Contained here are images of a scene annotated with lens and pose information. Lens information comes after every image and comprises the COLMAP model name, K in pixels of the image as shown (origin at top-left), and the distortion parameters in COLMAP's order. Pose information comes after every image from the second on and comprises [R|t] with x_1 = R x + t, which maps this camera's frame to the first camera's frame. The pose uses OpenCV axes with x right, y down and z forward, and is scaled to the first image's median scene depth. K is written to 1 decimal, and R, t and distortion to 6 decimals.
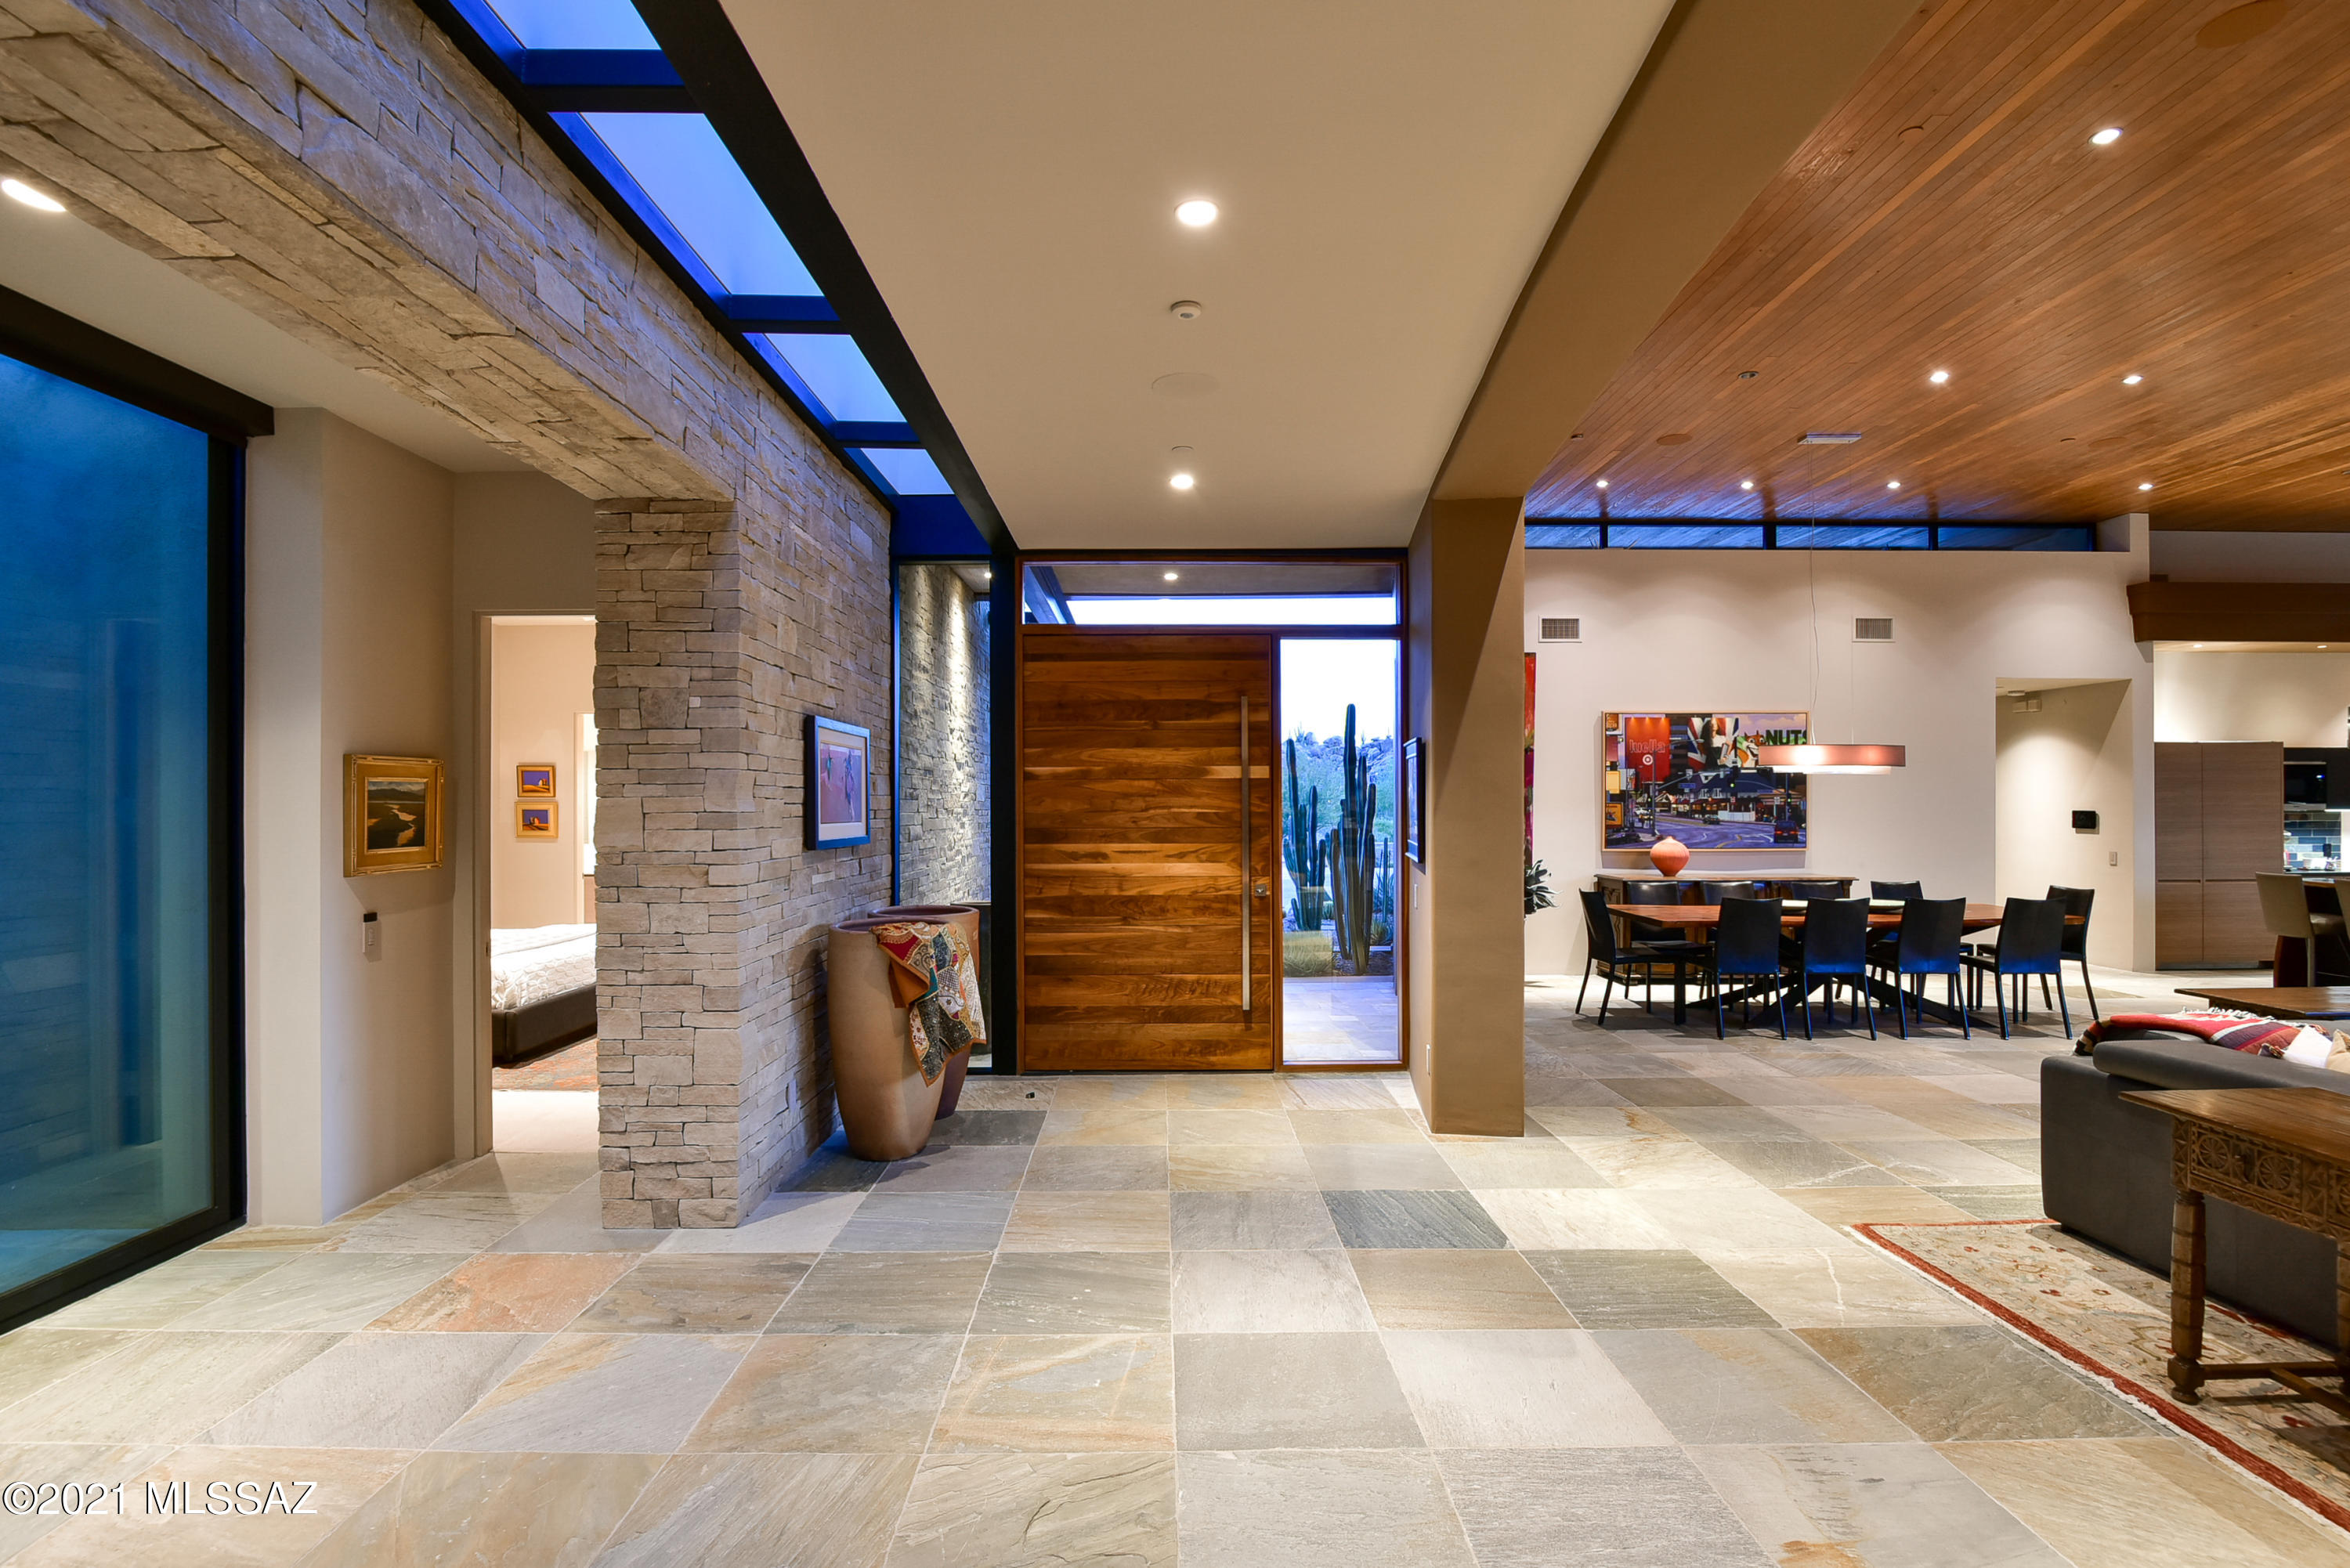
lens RADIAL K [[1110.4, 0, 1166.8], [0, 1110.4, 805.2], [0, 0, 1]] dist [-0.001580, -0.010596]
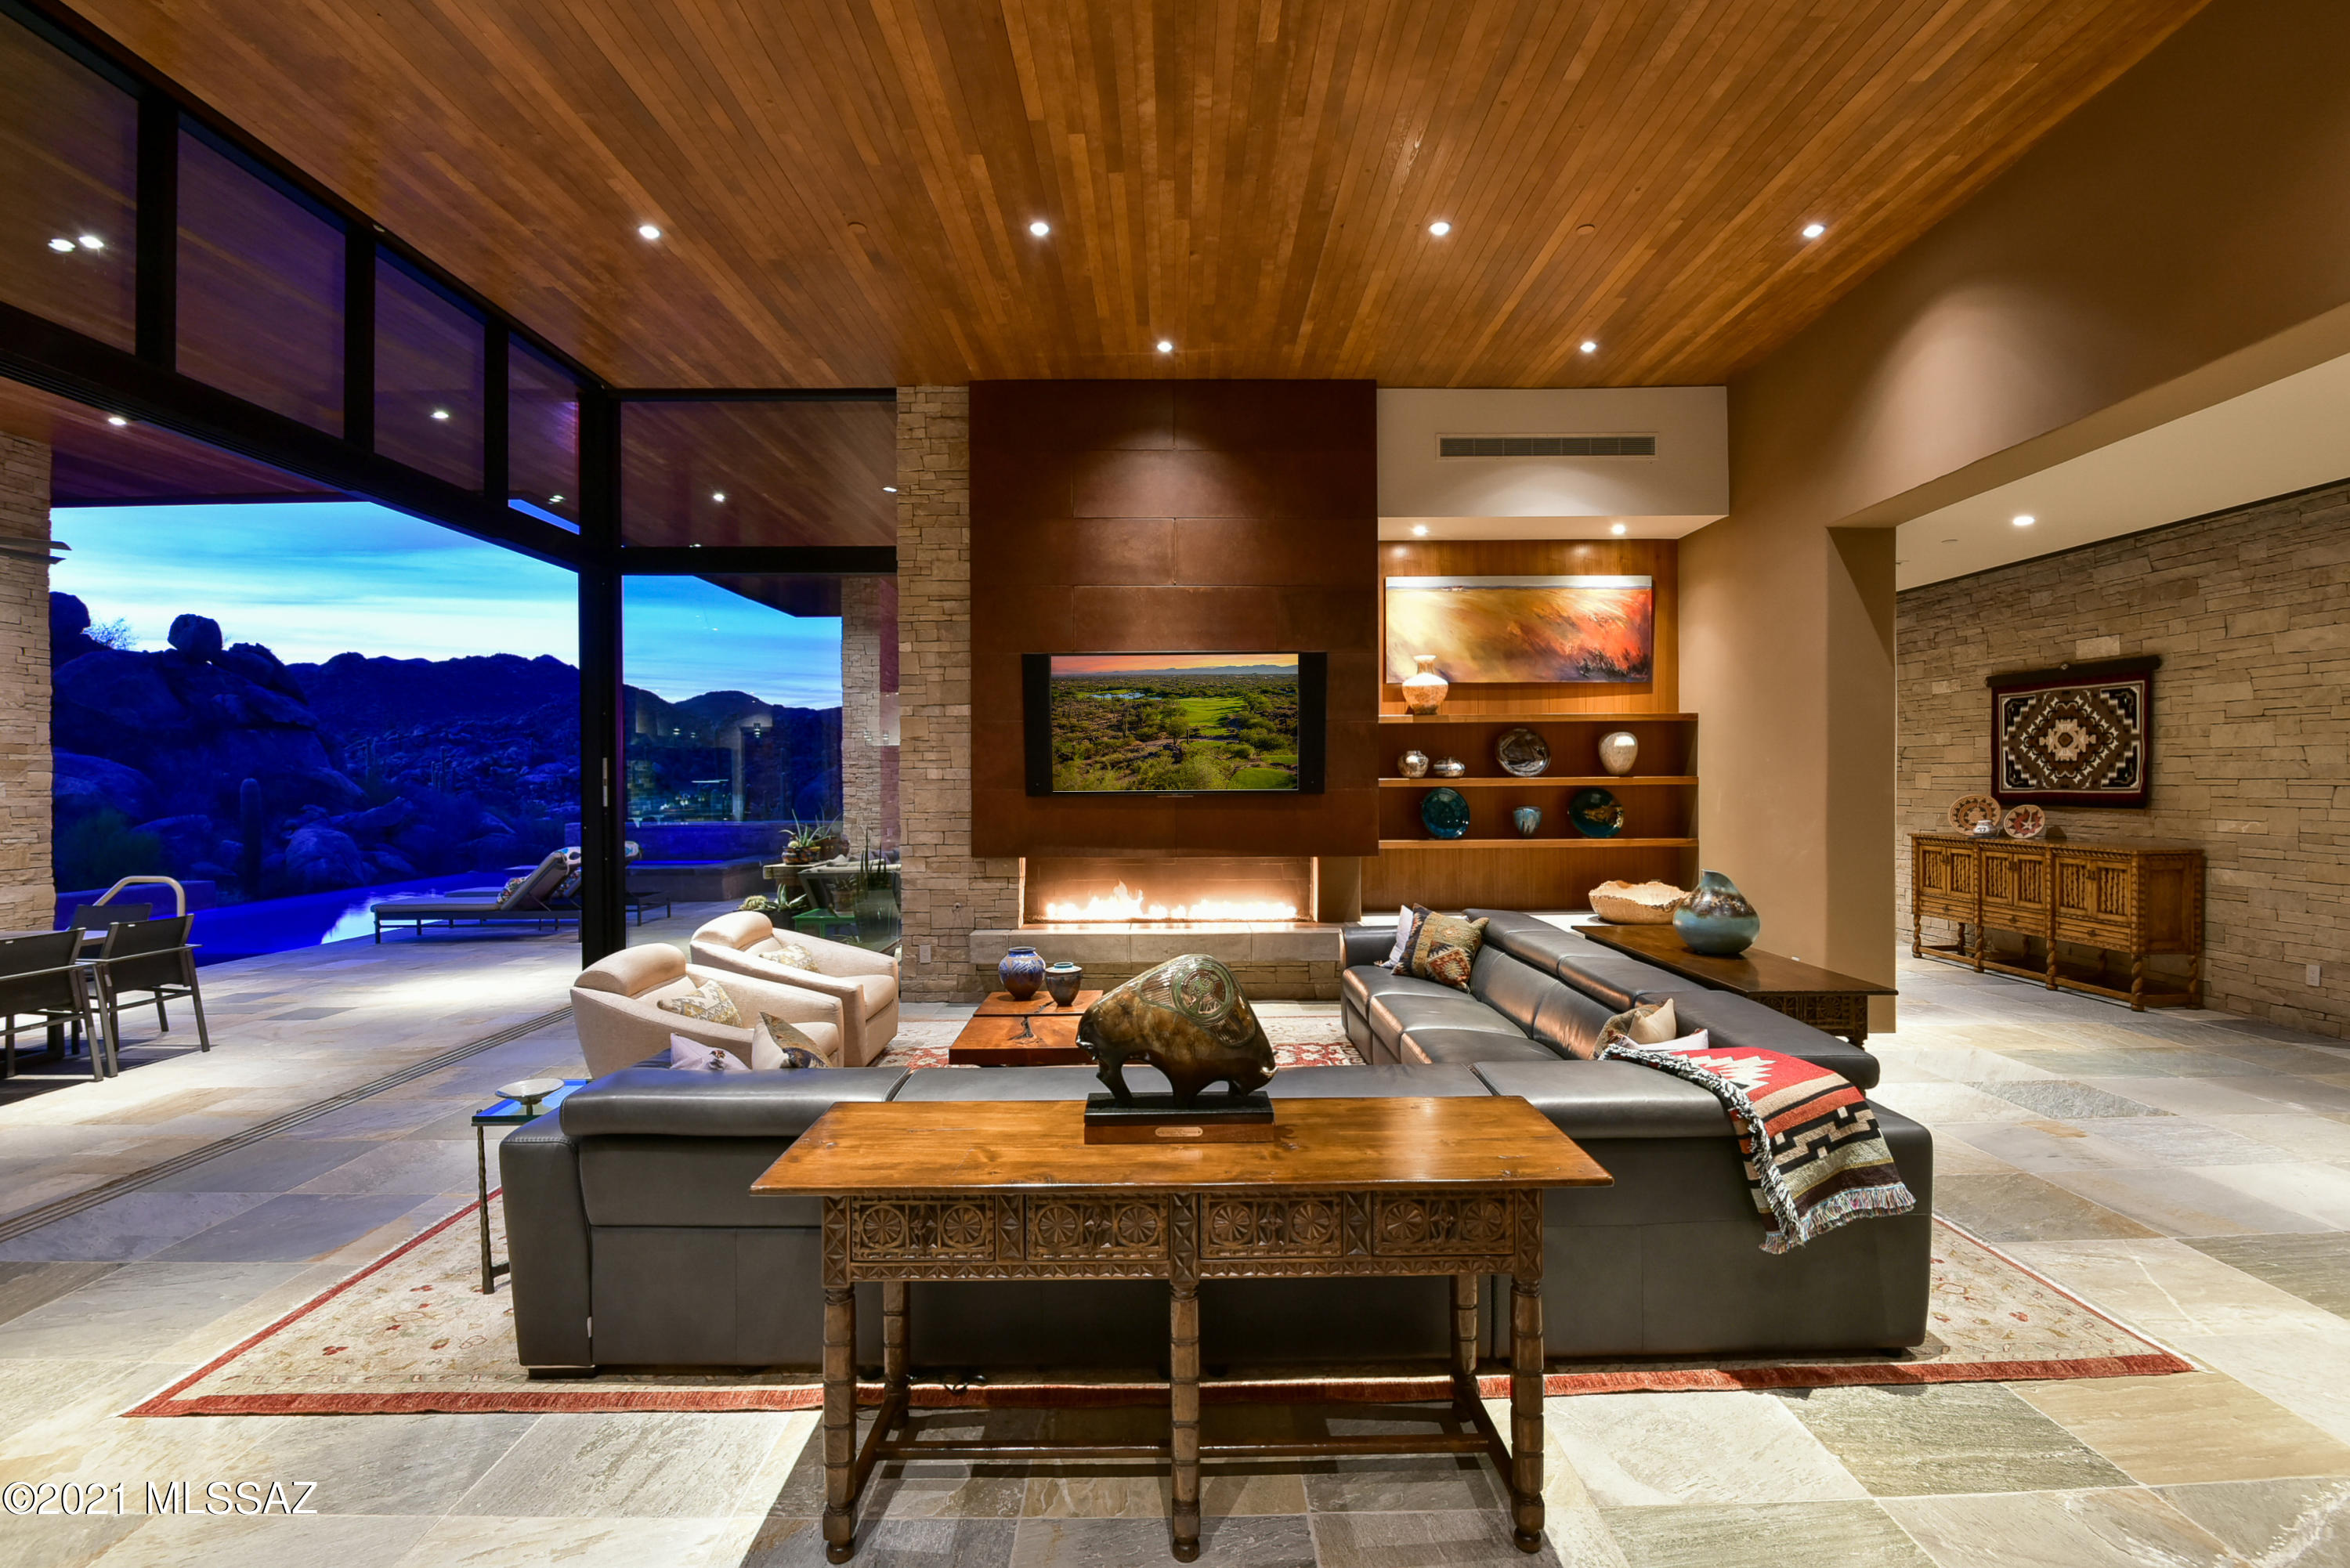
lens RADIAL K [[1084.4, 0, 1183.4], [0, 1084.4, 787.7], [0, 0, 1]] dist [-0.009855, -0.007720]
pose [[-0.999928, 0.009405, -0.007419, 0.790939], [0.009343, 0.999921, 0.008380, -0.001173], [0.007497, 0.008311, -0.999937, 1.045634]]
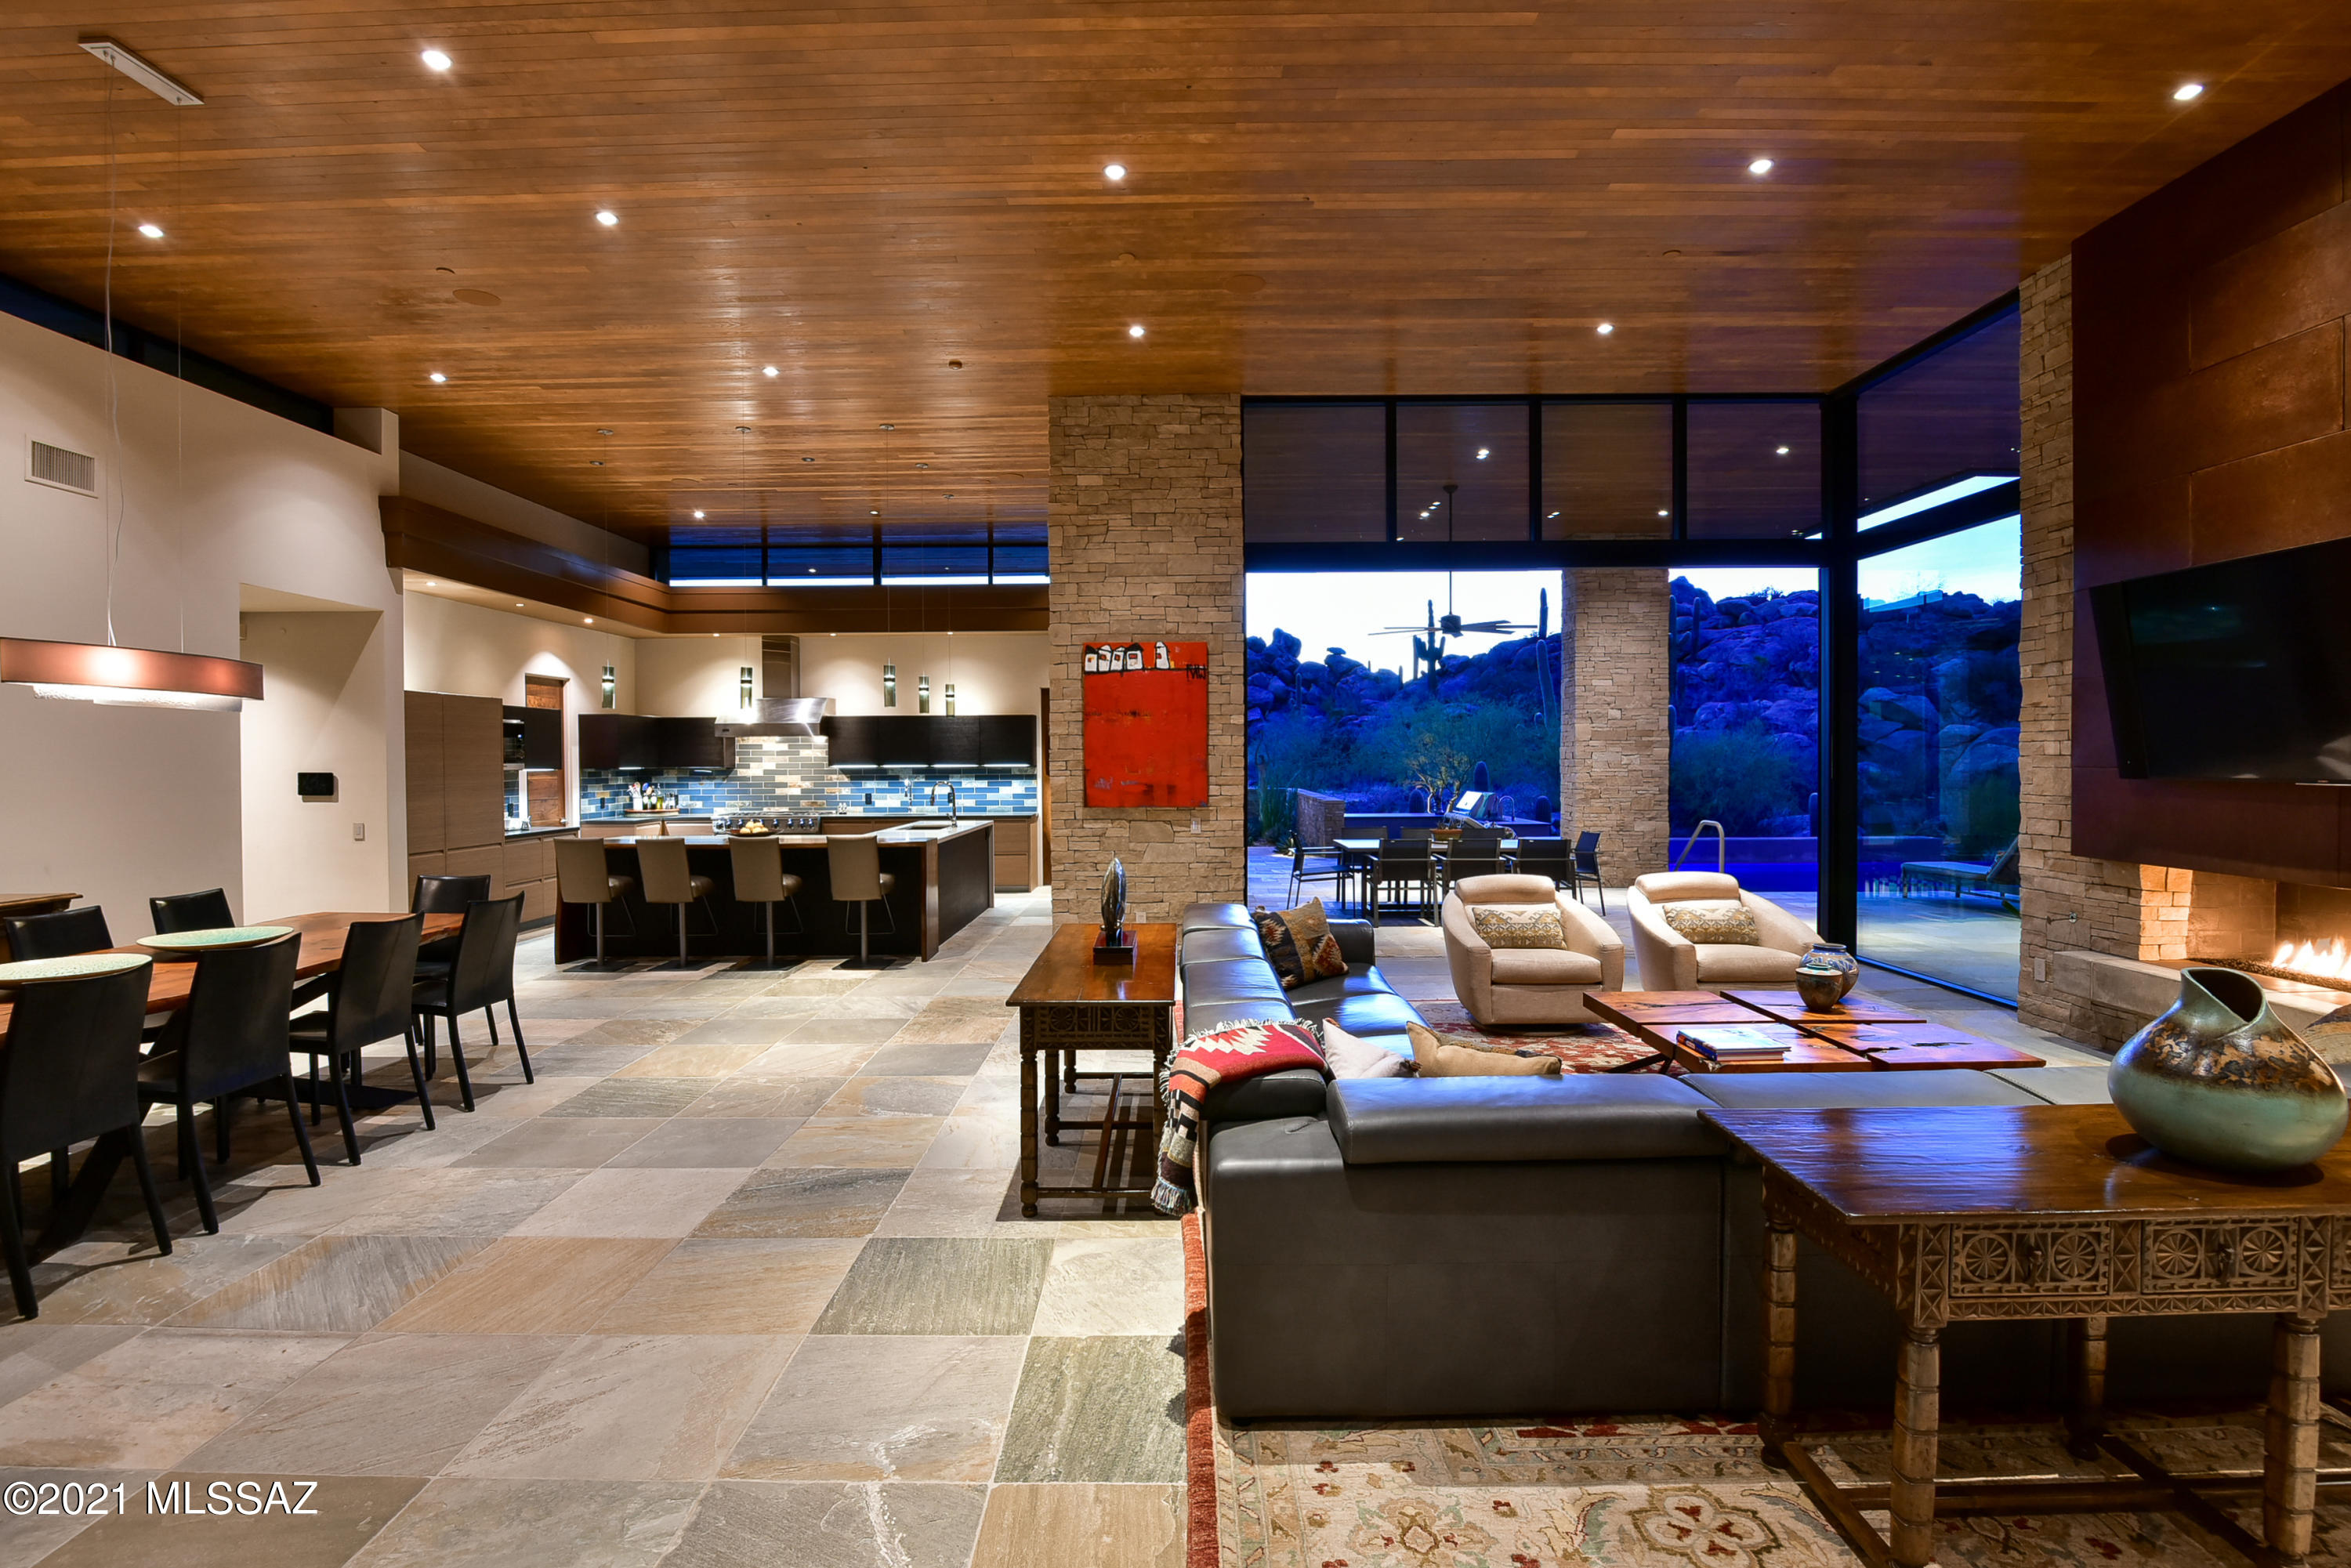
lens RADIAL K [[1100.5, 0, 1176.2], [0, 1100.5, 776.4], [0, 0, 1]] dist [-0.010562, -0.007306]
pose [[0.012900, -0.012778, 0.999835, 0.110284], [0.004194, 0.999910, 0.012724, 0.000487], [-0.999908, 0.004030, 0.012952, 0.628324]]
